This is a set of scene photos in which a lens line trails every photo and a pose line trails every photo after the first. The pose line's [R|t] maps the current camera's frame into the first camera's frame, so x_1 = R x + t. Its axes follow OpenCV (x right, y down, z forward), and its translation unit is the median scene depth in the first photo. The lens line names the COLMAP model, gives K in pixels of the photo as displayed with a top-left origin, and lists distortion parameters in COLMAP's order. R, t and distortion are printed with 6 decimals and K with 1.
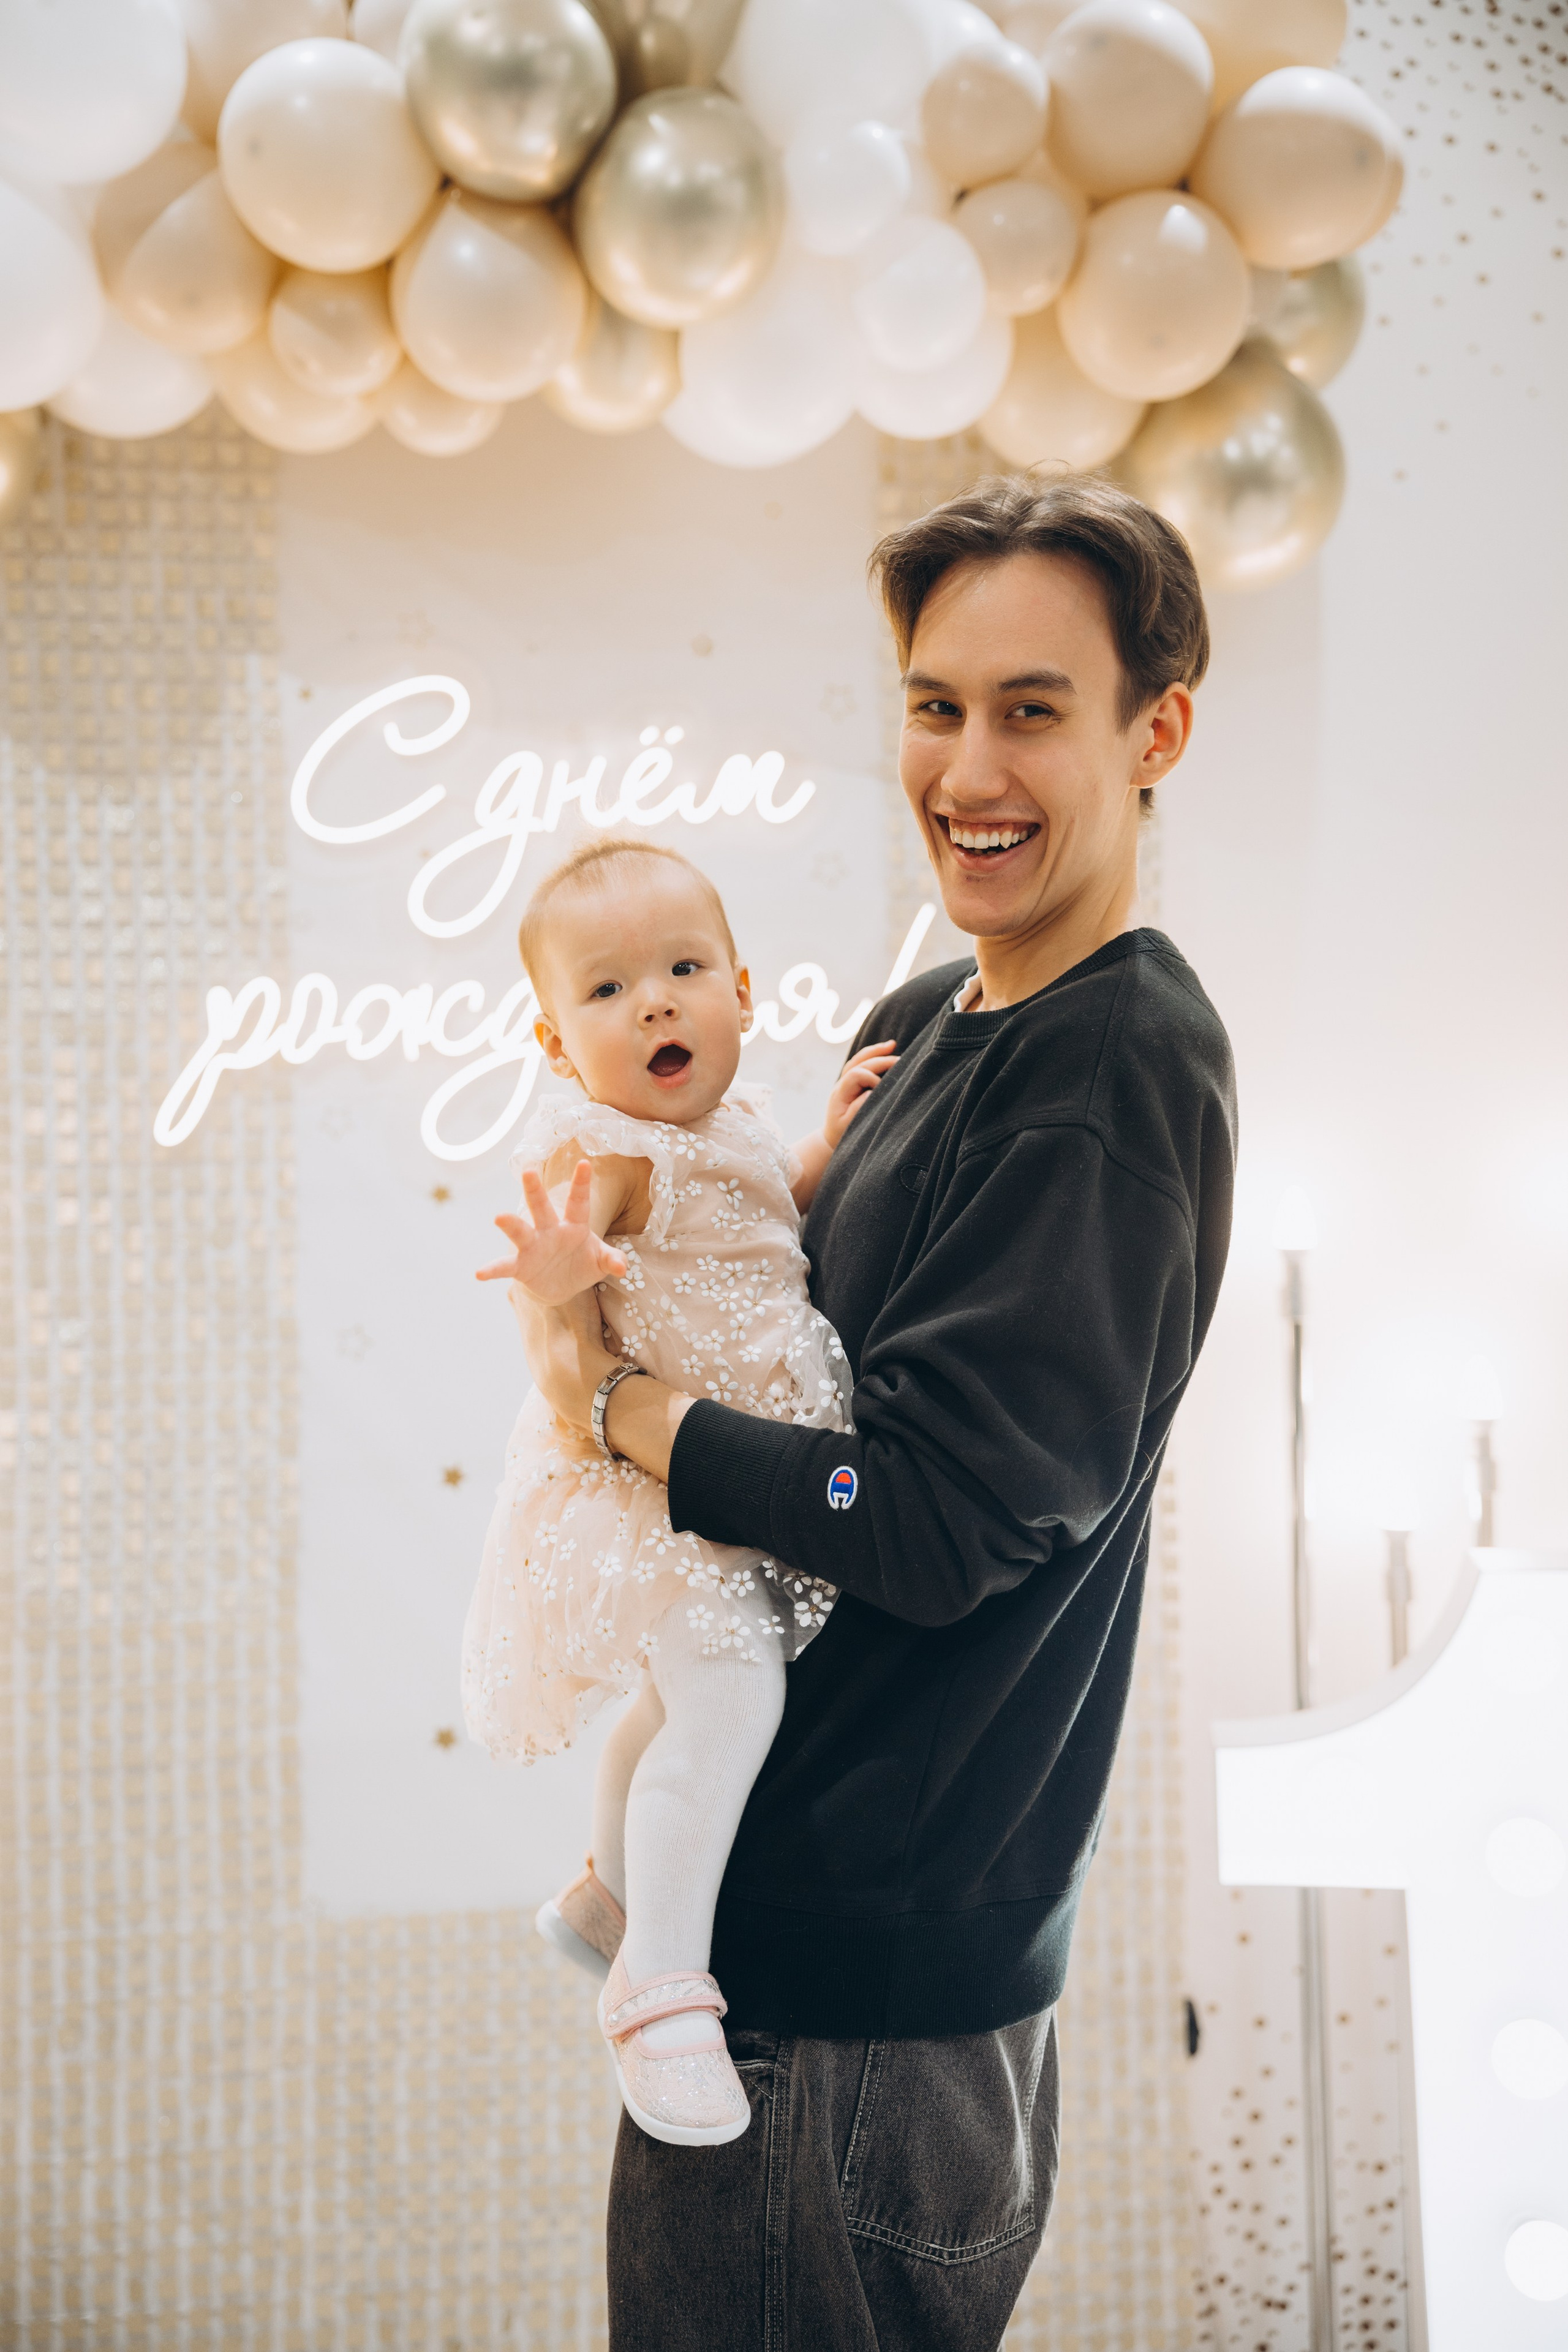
lens RADIAL K [[3037.6, 0, 807.7], [0, 3037.6, 1174.9], [0, 0, 1]] dist [0.223504, 0.000000]
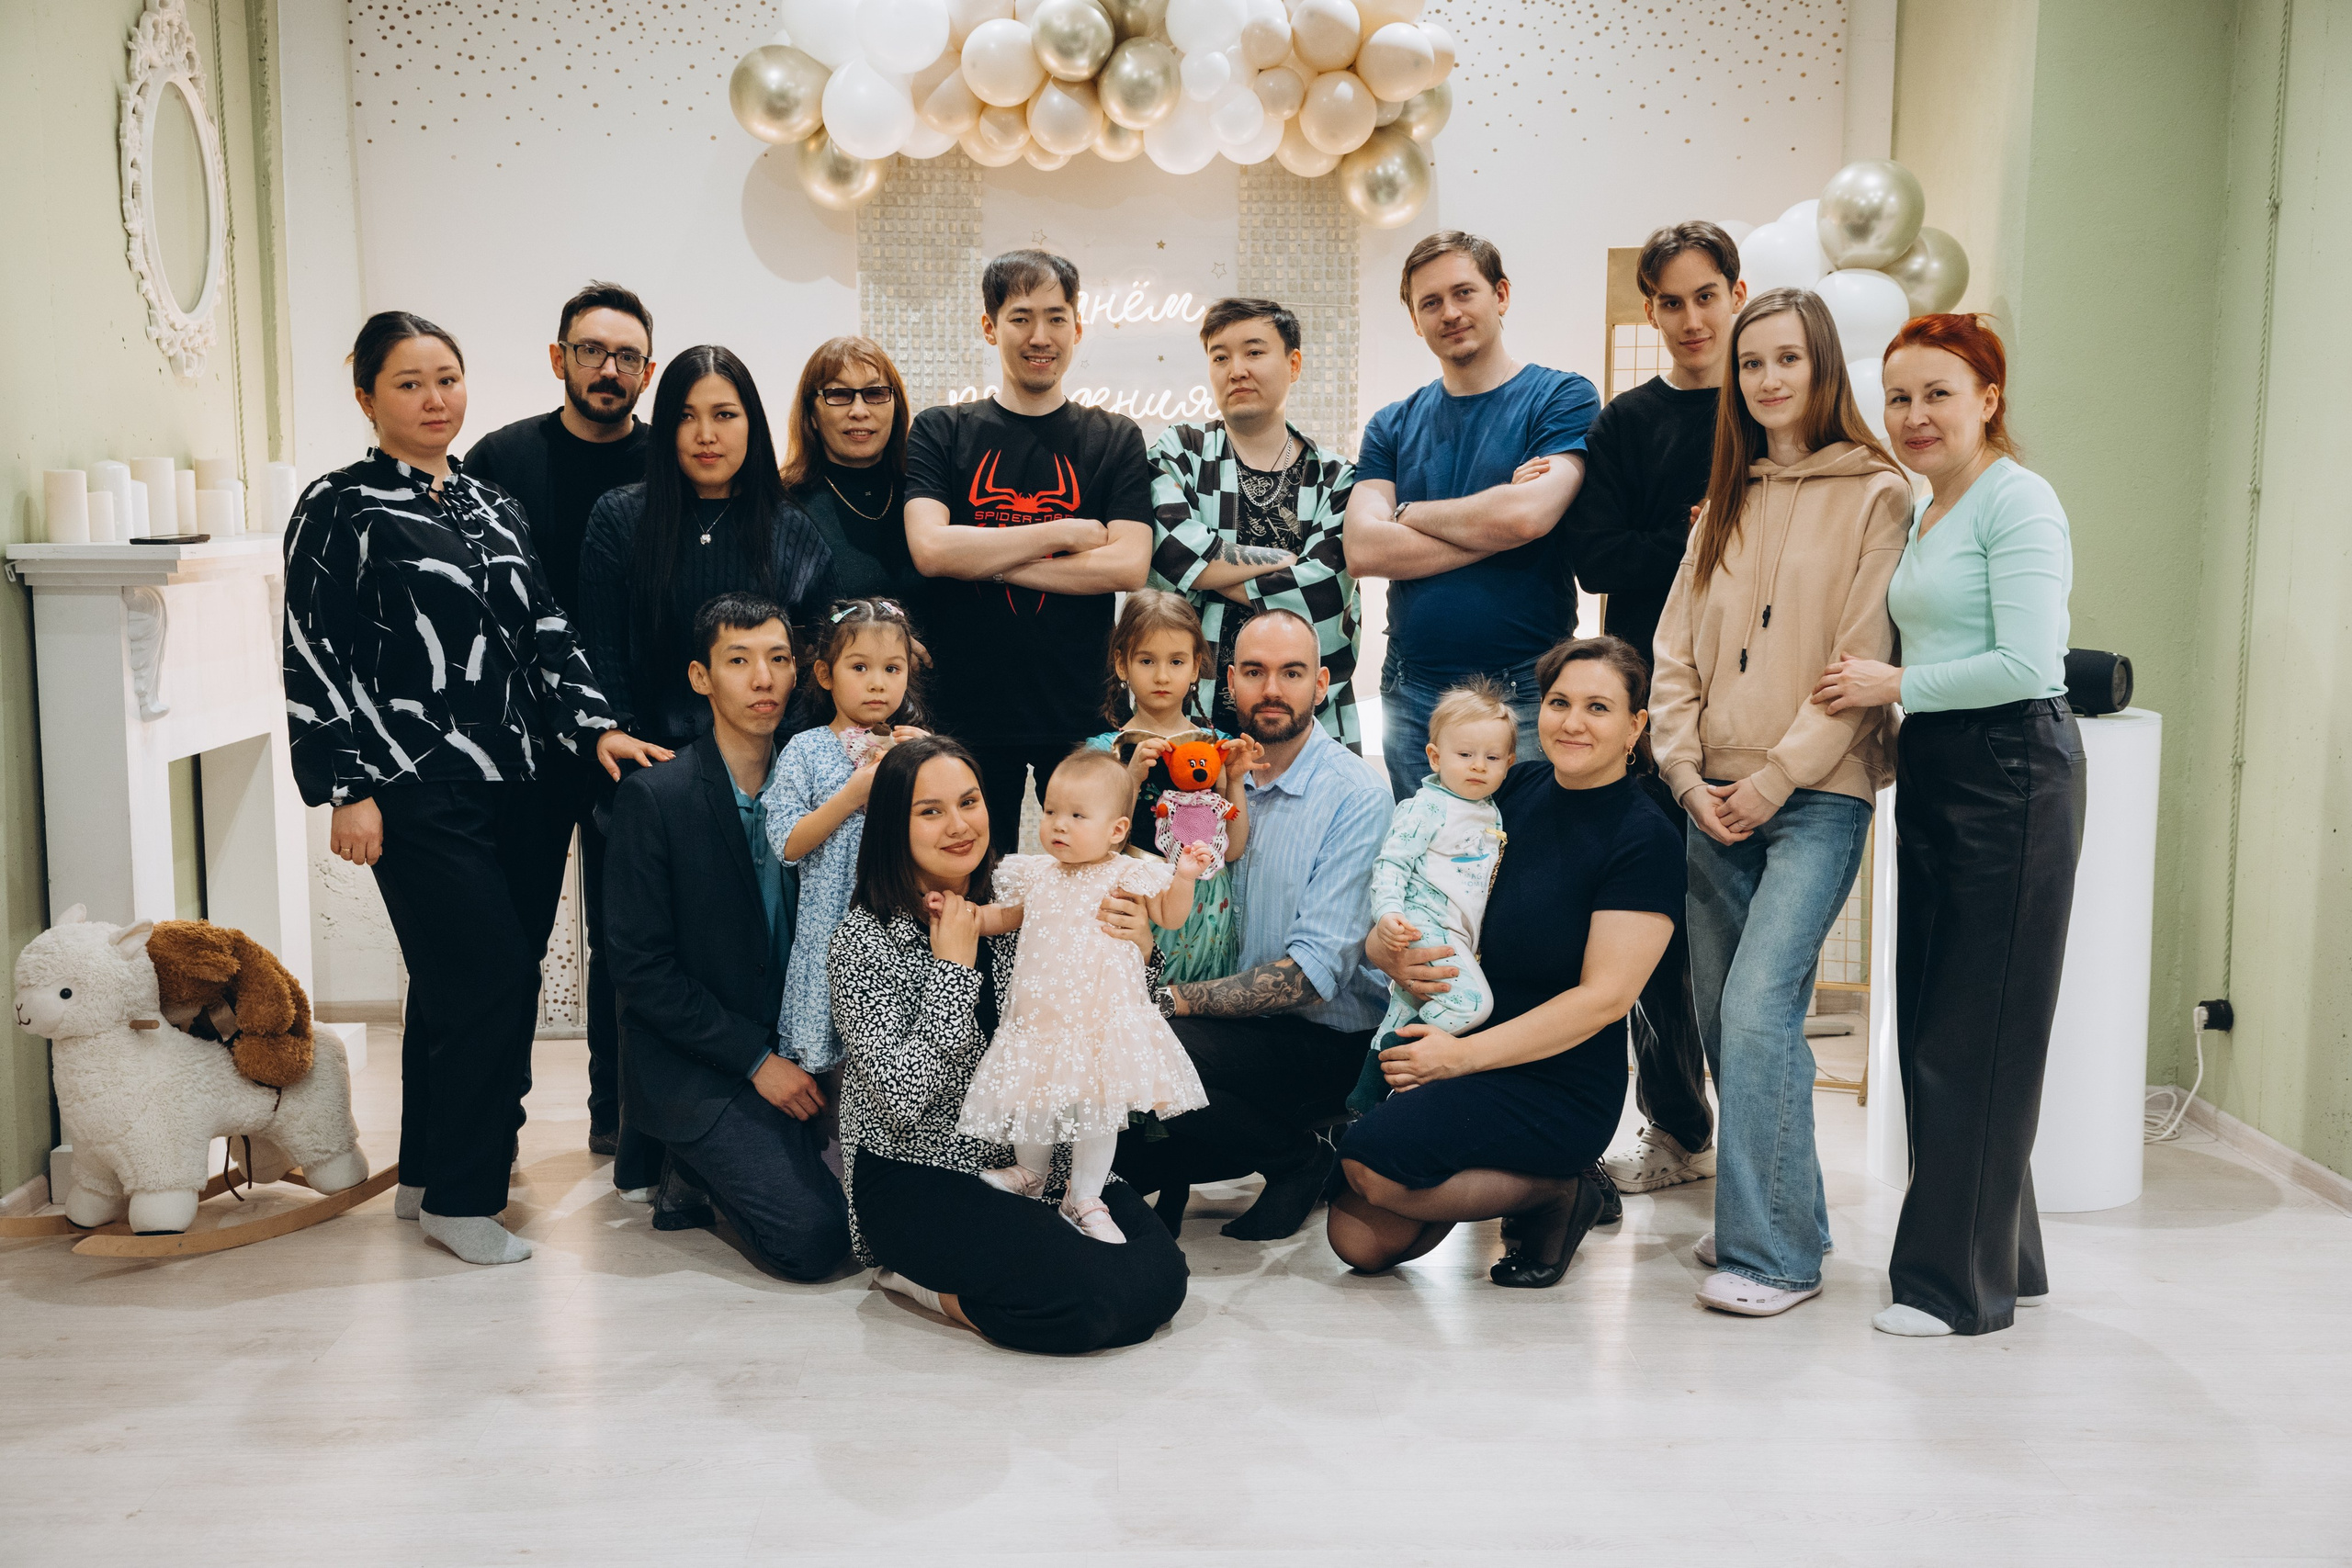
lens RADIAL K [[2526.6, 0, 1186.3], [0, 2526.6, 790.9], [0, 0, 1]] dist [0.110851, 0.000000]
pose [[0.993296, 0.042754, -0.107402, 0.215569], [-0.030310, 0.992911, 0.114927, 0.017687], [0.111554, -0.110901, 0.987551, -0.976064]]
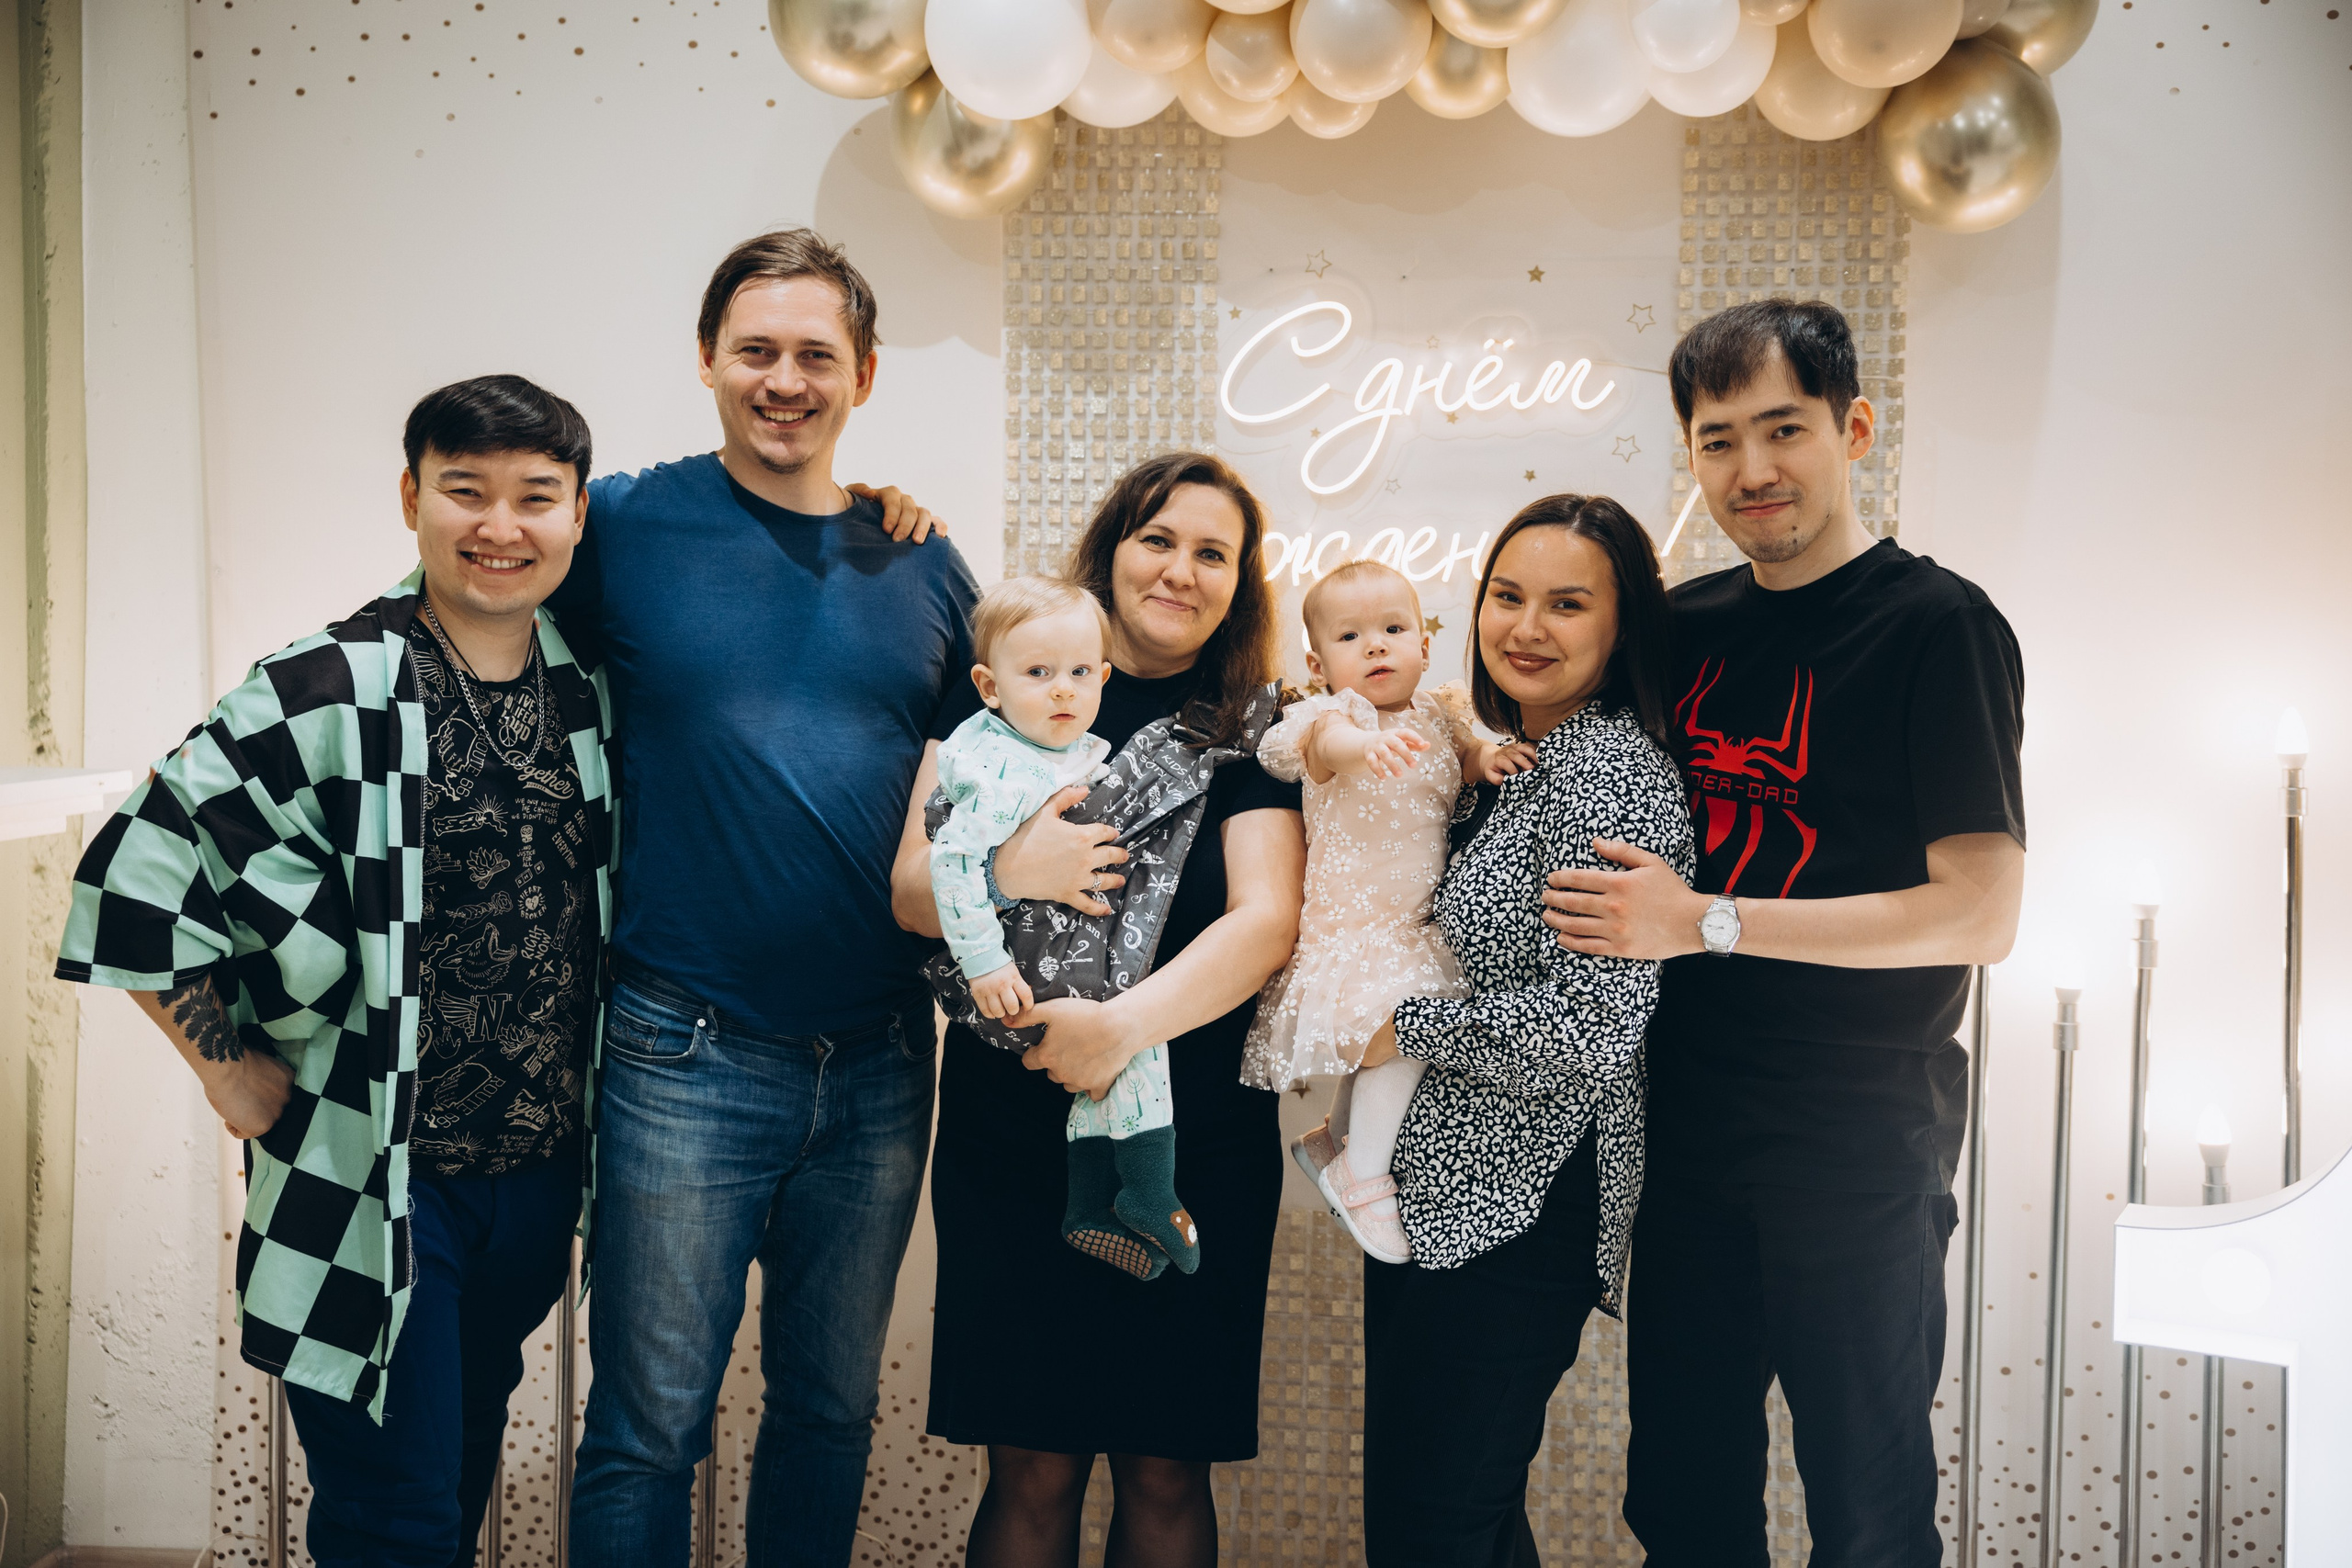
lens RADIAL K [[2738.7, 0, 1161.3], [0, 2738.7, 783.7], [0, 0, 1]] dist [0.151398, 0.000000]
pose [[0.964342, 0.054974, -0.258888, 0.130734], [-0.042666, 0.997686, 0.052930, -0.012431], [0.261198, -0.039997, 0.964456, -0.185335]]
